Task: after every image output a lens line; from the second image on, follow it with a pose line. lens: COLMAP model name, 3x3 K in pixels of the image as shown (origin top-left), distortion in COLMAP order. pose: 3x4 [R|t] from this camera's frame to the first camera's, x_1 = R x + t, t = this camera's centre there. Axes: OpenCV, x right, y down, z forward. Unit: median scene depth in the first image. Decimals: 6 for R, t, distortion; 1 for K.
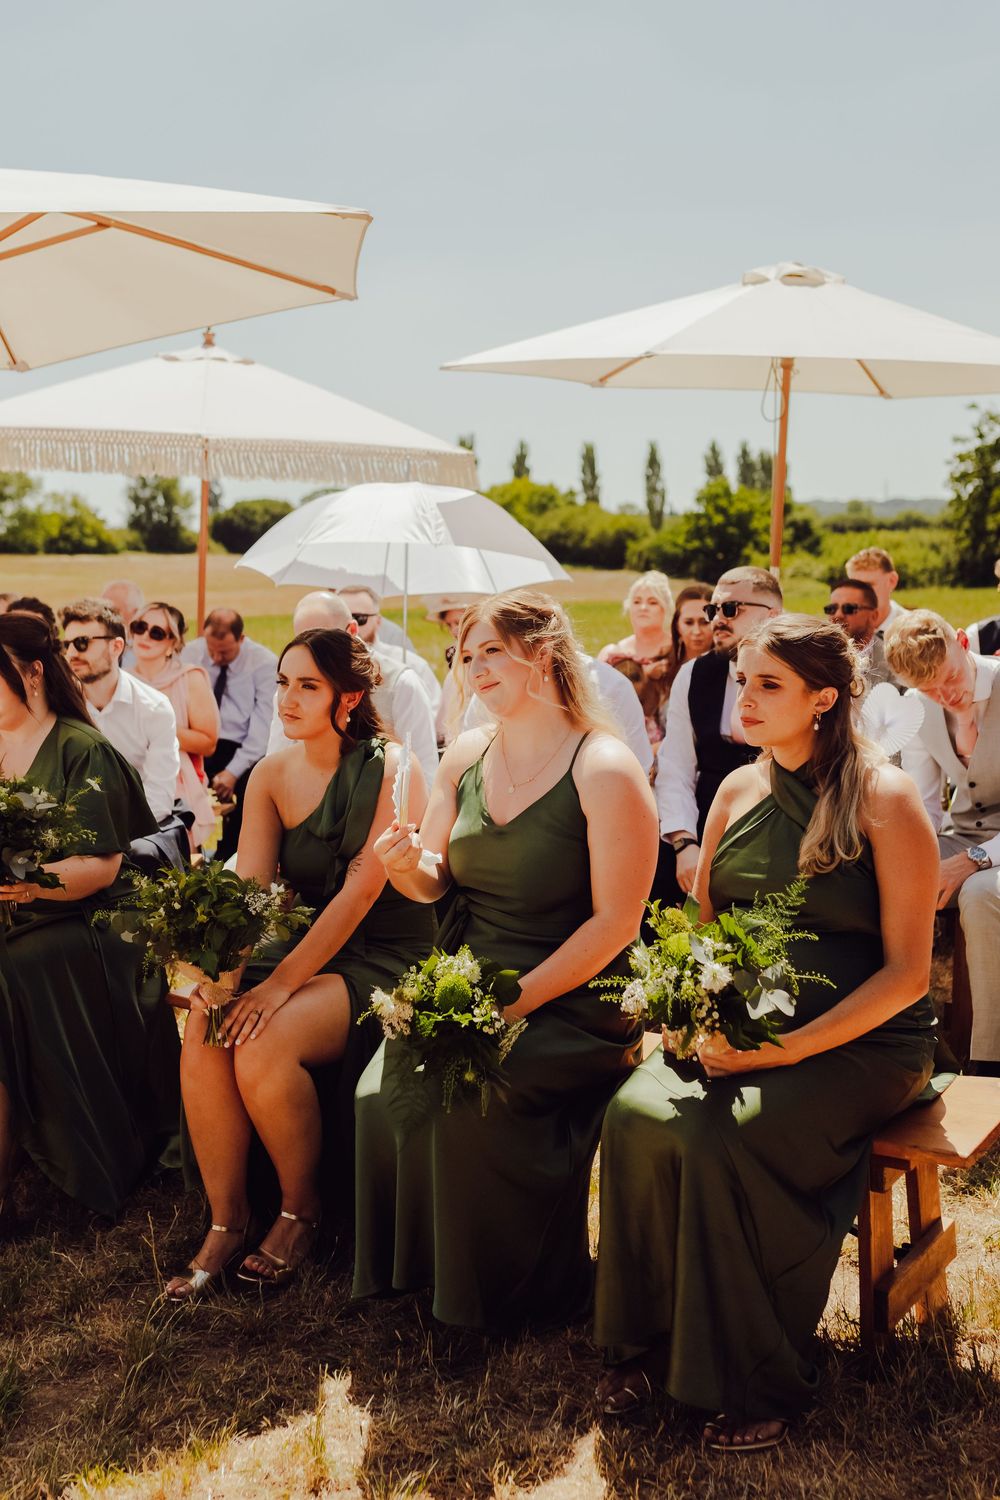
lens RADIAL K [[1652.1, 0, 500.0], [0, 1652.1, 750.0], [0, 0, 1]] dist [0.015613, 0.004799]
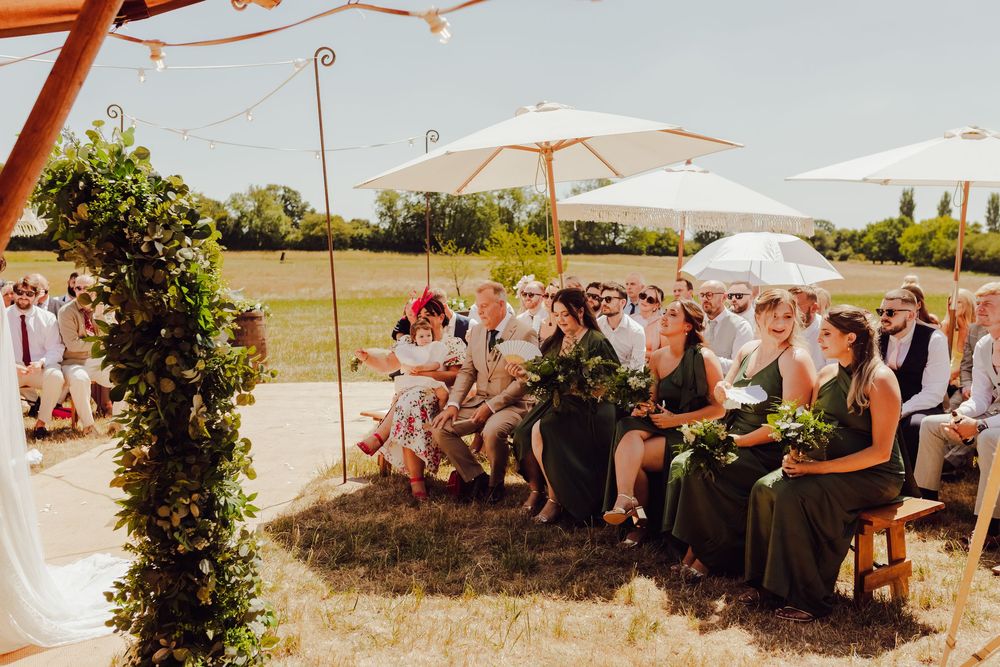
lens RADIAL K [[1101.4, 0, 500.0], [0, 1101.4, 333.5], [0, 0, 1]] dist [0.015613, 0.004799]
pose [[0.910277, 0.060991, -0.409483, 0.221523], [-0.079155, 0.996482, -0.027539, 0.032248], [0.406363, 0.057481, 0.911902, -0.416842]]
